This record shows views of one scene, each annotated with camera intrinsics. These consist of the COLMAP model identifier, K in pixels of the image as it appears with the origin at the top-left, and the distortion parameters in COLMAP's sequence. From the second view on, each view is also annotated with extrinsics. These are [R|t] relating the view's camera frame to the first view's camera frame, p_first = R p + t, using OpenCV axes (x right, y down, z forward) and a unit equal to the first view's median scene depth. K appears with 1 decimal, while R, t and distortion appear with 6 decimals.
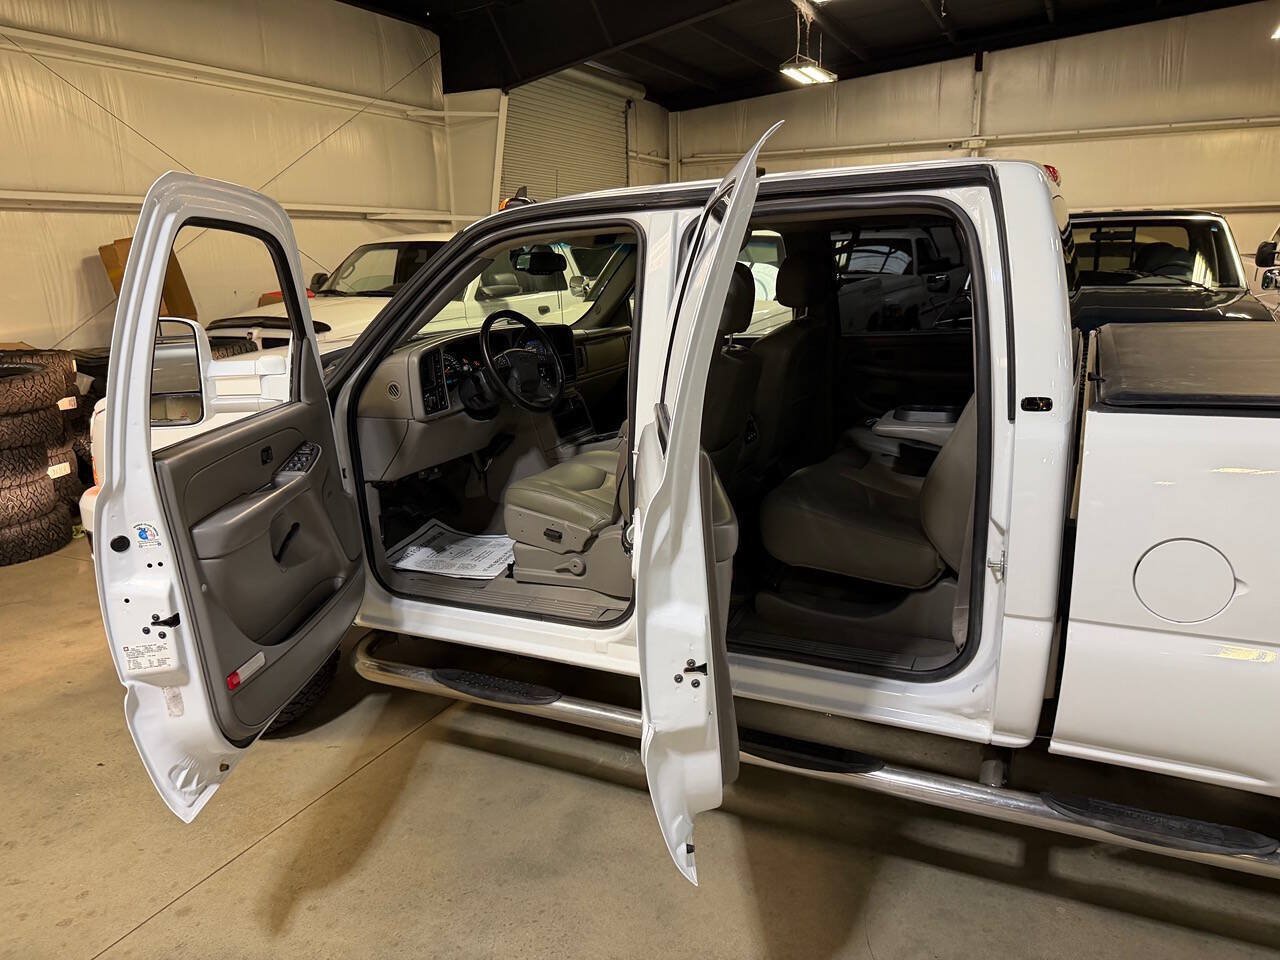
lens RADIAL K [[885.5, 0, 640.0], [0, 885.5, 480.0], [0, 0, 1]] dist [0.006348, -0.033356]
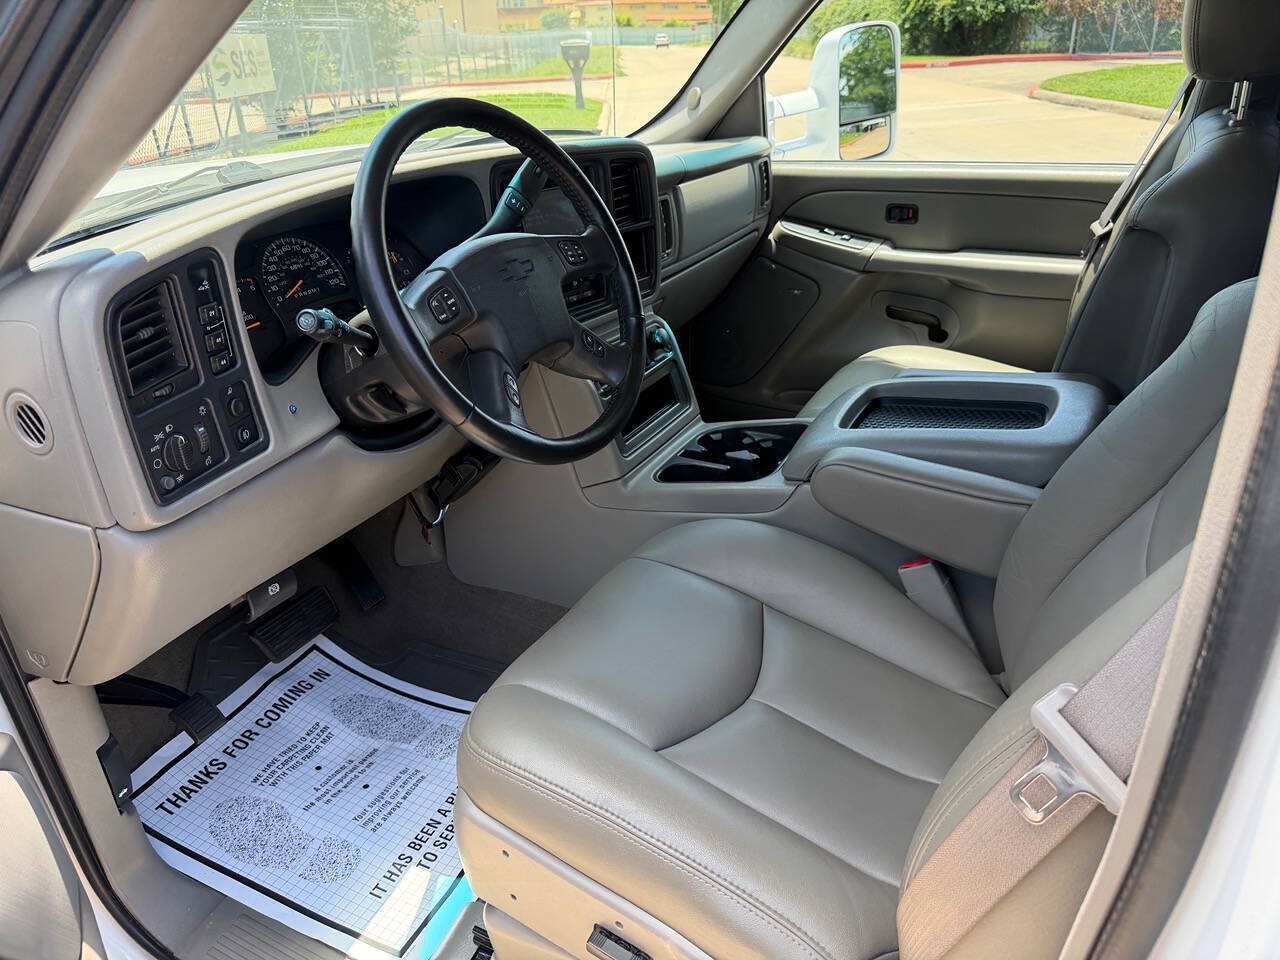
lens RADIAL K [[904.6, 0, 647.7], [0, 904.6, 495.6], [0, 0, 1]] dist [0.041103, -0.046525]
pose [[0.999553, 0.017372, -0.024340, -0.074915], [-0.011258, 0.972674, 0.231904, -0.133289], [0.027704, -0.231526, 0.972434, 0.666112]]
